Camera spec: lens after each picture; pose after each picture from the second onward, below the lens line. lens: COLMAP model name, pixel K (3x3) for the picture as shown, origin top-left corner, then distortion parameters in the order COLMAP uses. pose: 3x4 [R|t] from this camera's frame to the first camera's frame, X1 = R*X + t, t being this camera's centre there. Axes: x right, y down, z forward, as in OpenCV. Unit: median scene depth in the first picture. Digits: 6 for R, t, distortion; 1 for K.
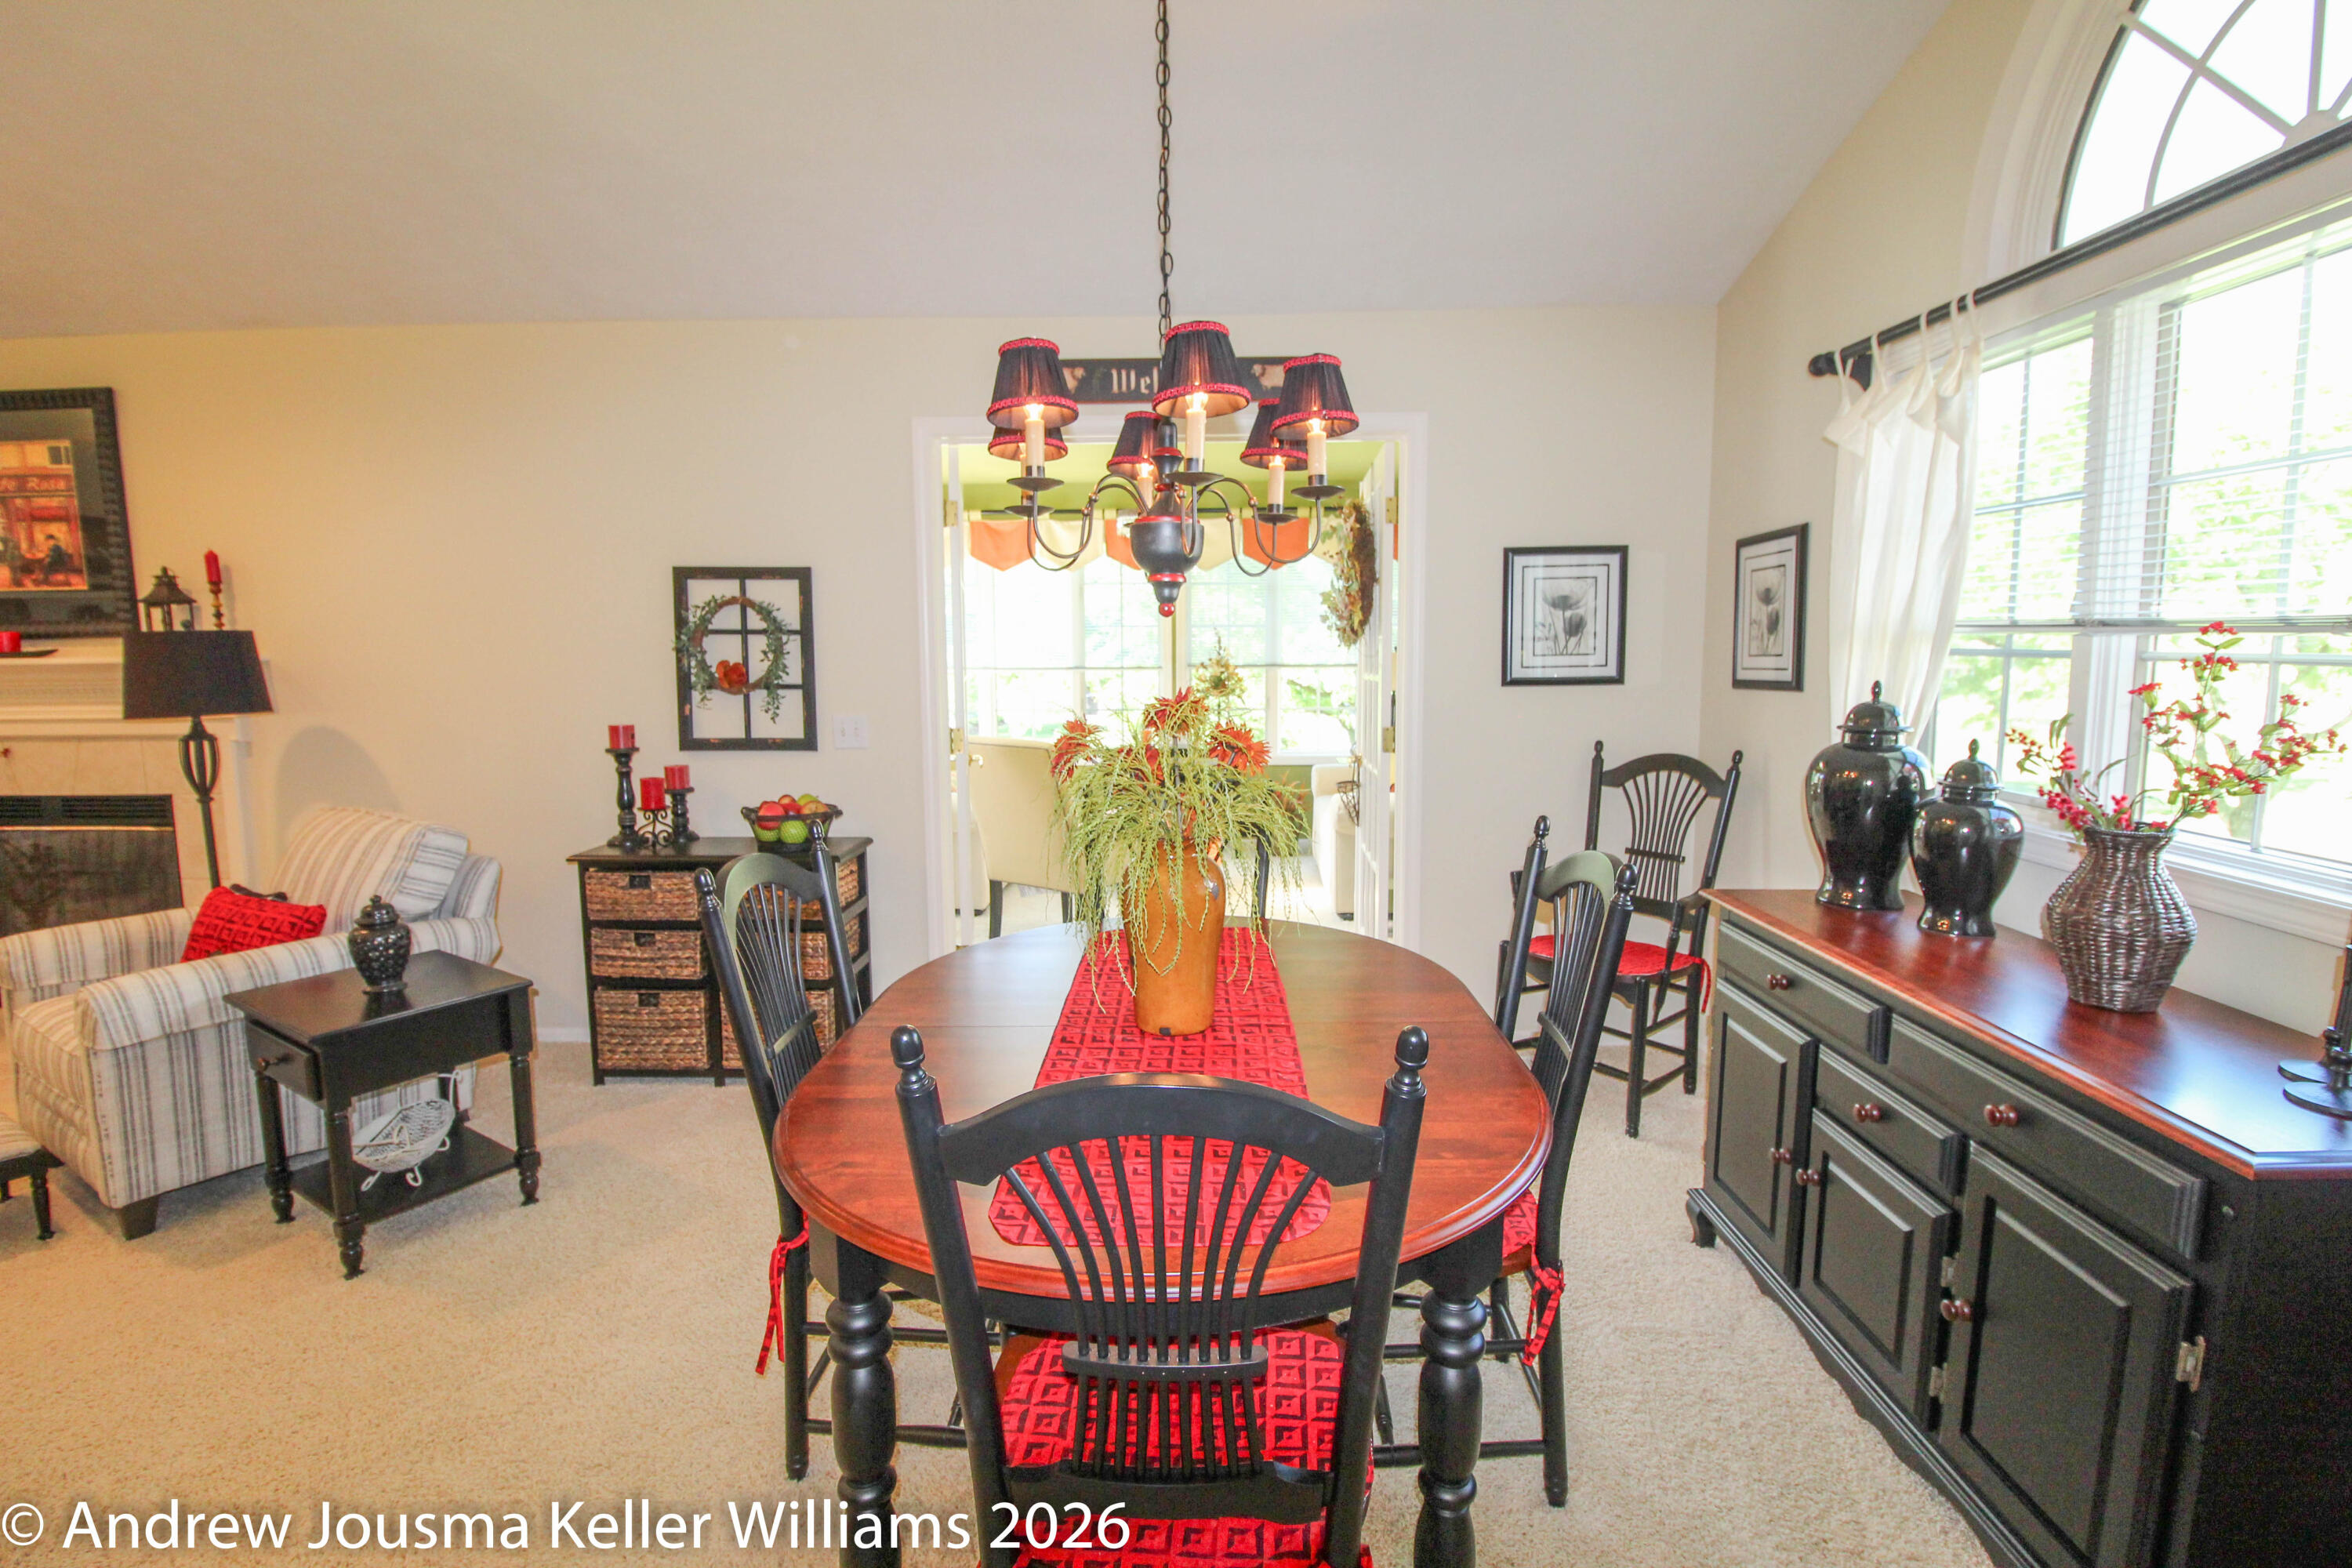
lens RADIAL K [[1091.5, 0, 1186.2], [0, 1091.5, 779.2], [0, 0, 1]] dist [-0.000360, -0.012564]
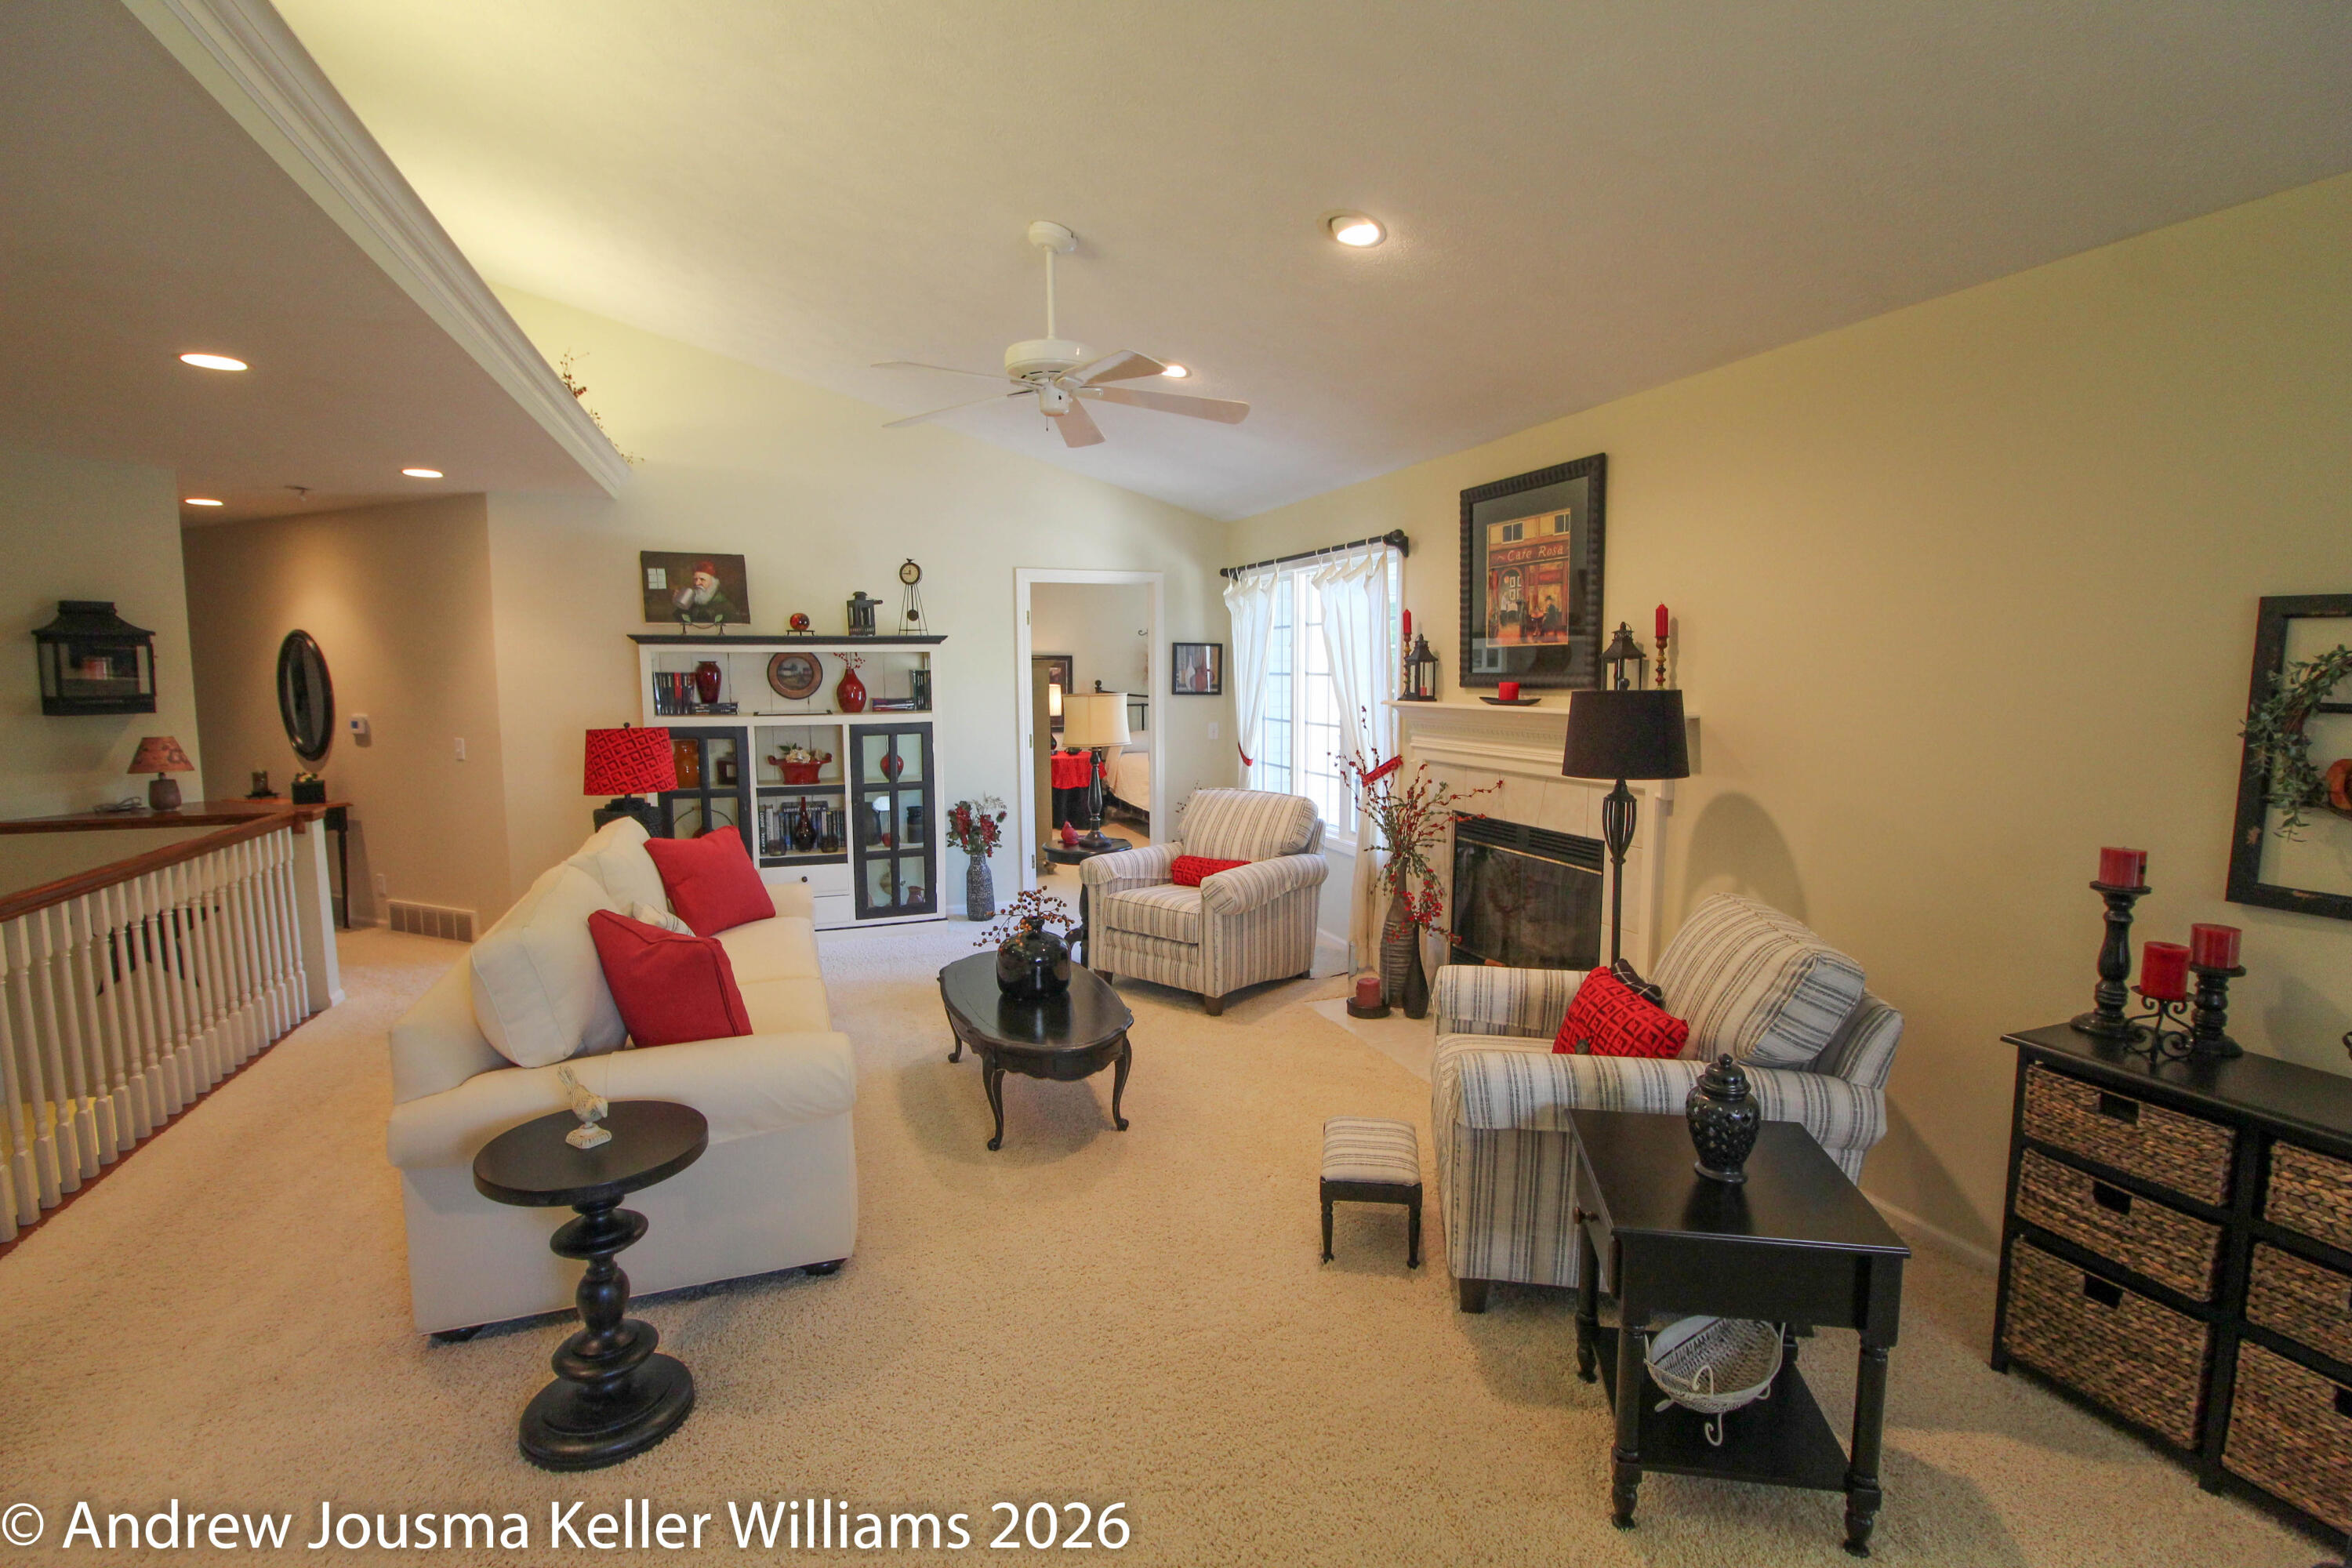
lens RADIAL K [[1091.5, 0, 1186.2], [0, 1091.5, 779.2], [0, 0, 1]] dist [-0.000360, -0.012564]
pose [[0.374664, 0.097247, -0.922046, -0.141557], [-0.109487, 0.992166, 0.060154, -0.069112], [0.920673, 0.078415, 0.382377, 0.245329]]
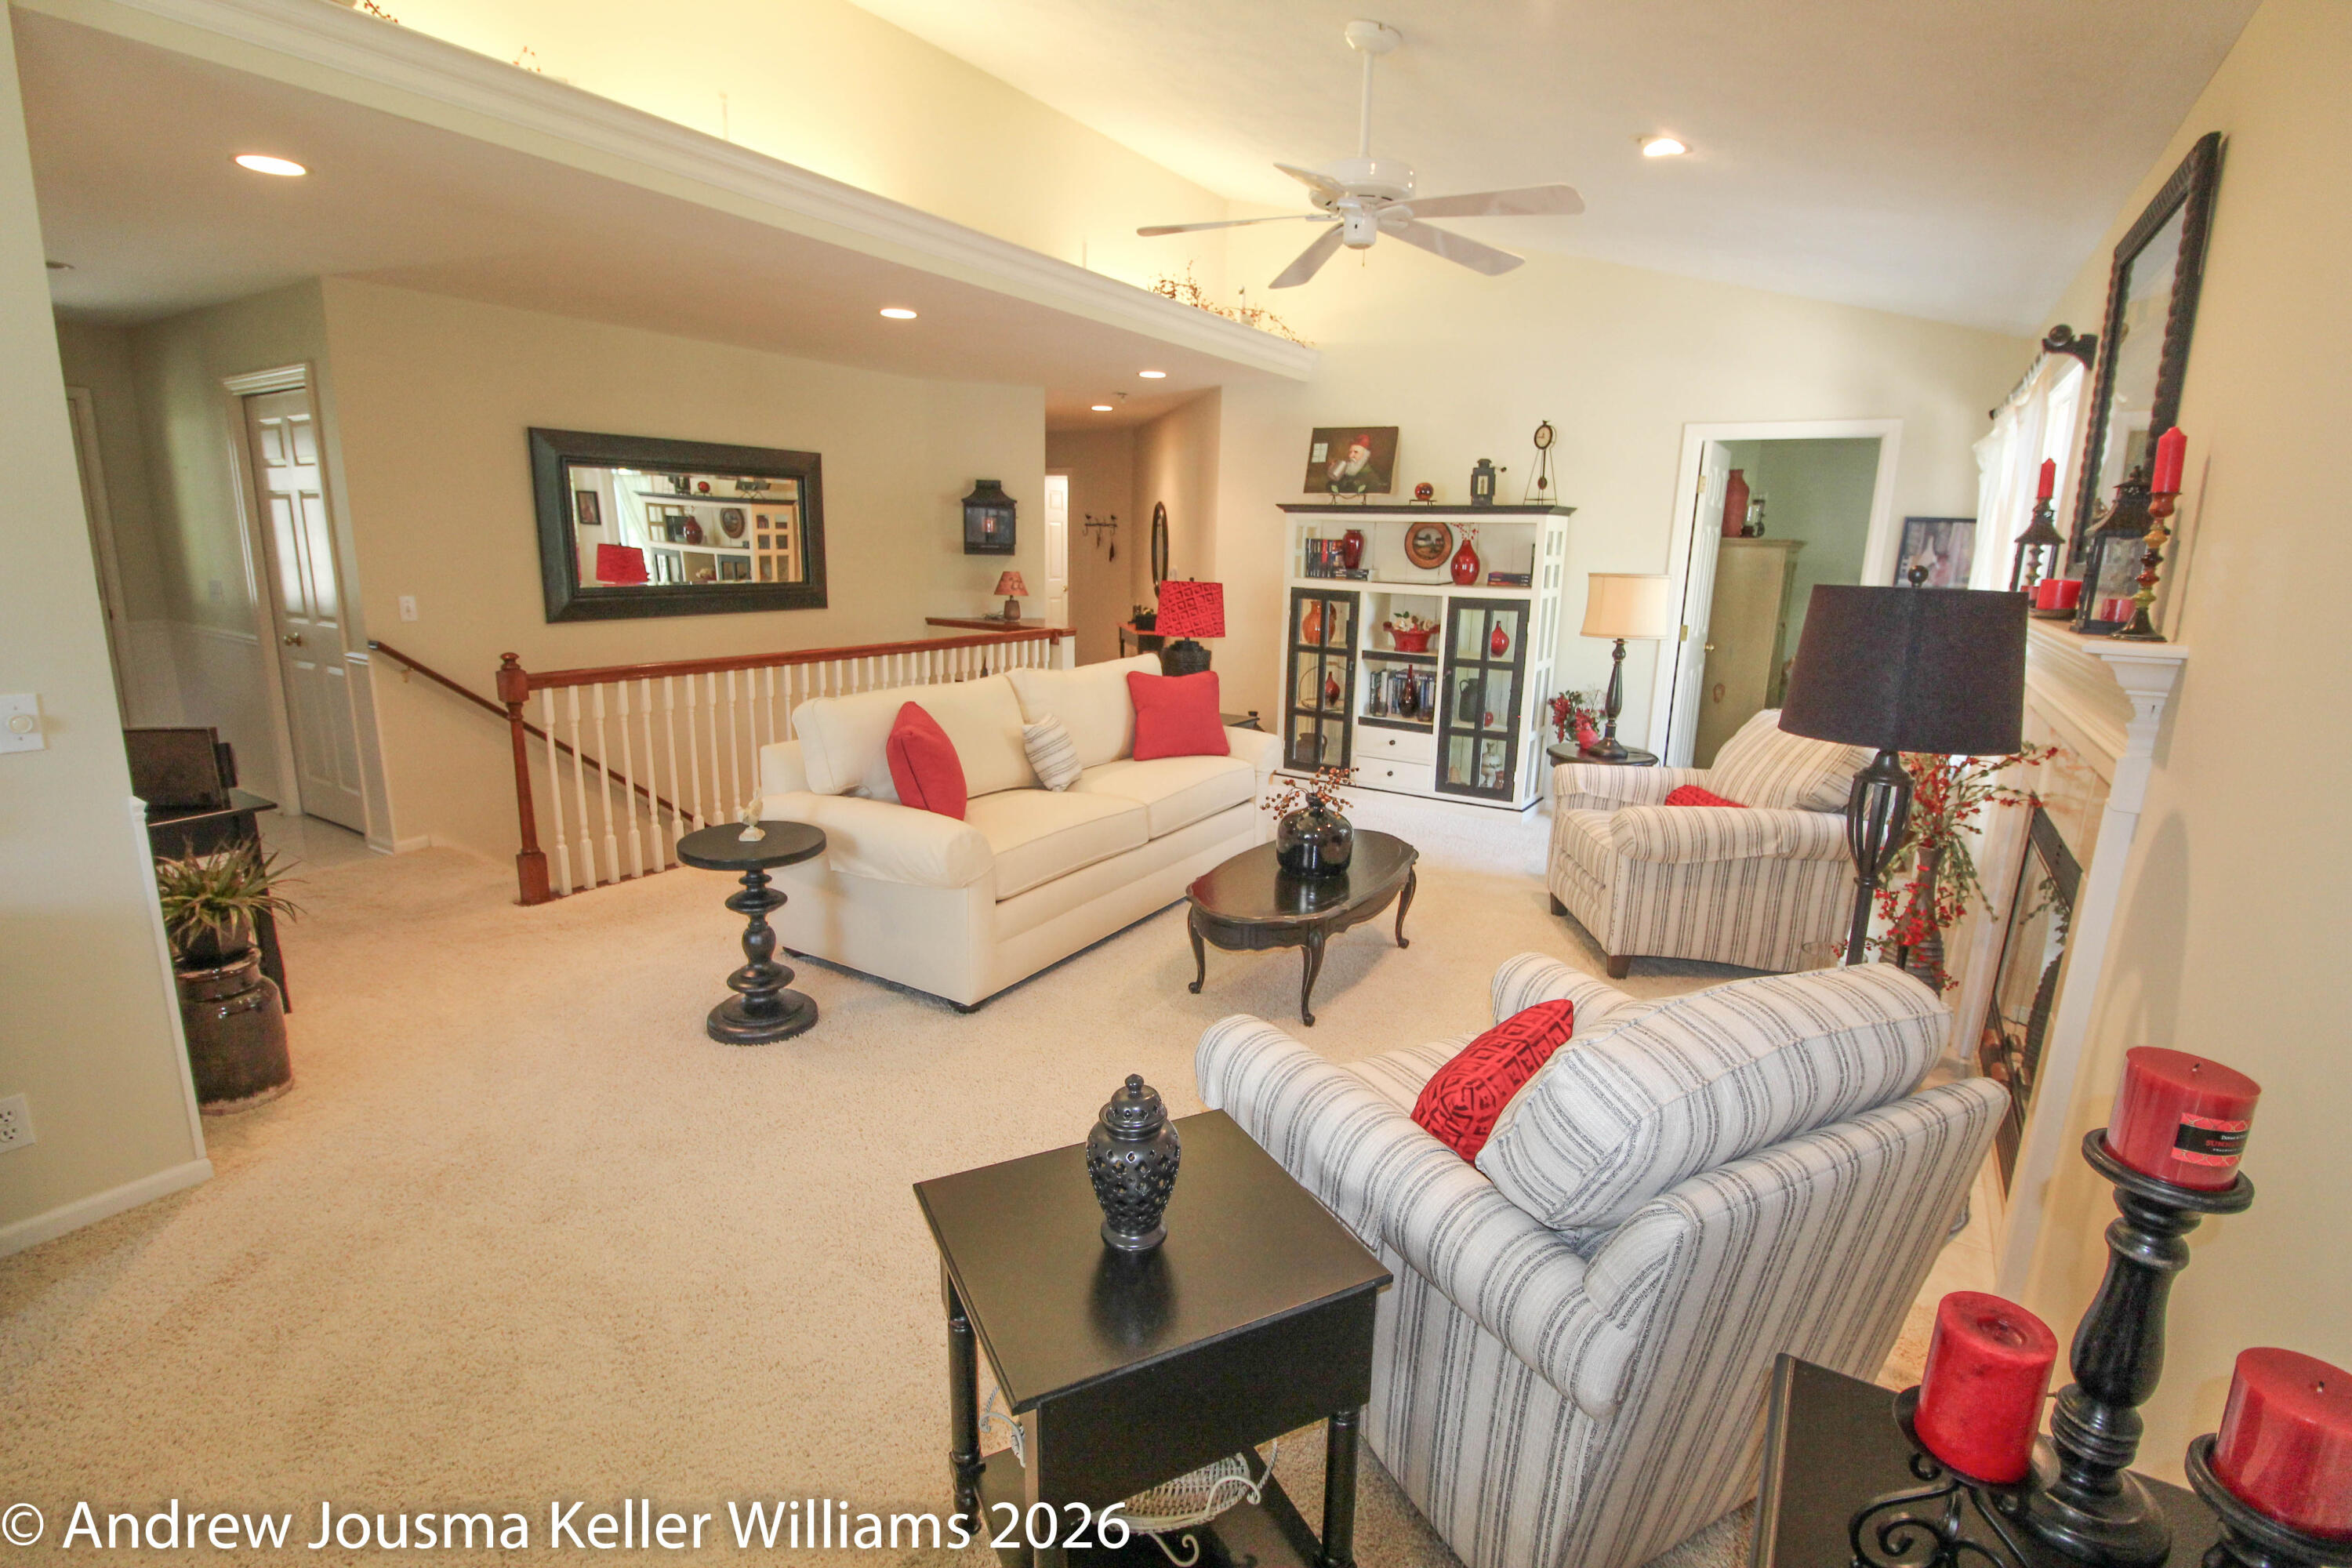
lens RADIAL K [[1087.6, 0, 1179.0], [0, 1087.6, 774.3], [0, 0, 1]] dist [0.003555, -0.014939]
pose [[-0.514773, 0.175123, -0.839250, -0.238458], [-0.126451, 0.952700, 0.276358, -0.145249], [0.847950, 0.248385, -0.468280, 0.917809]]
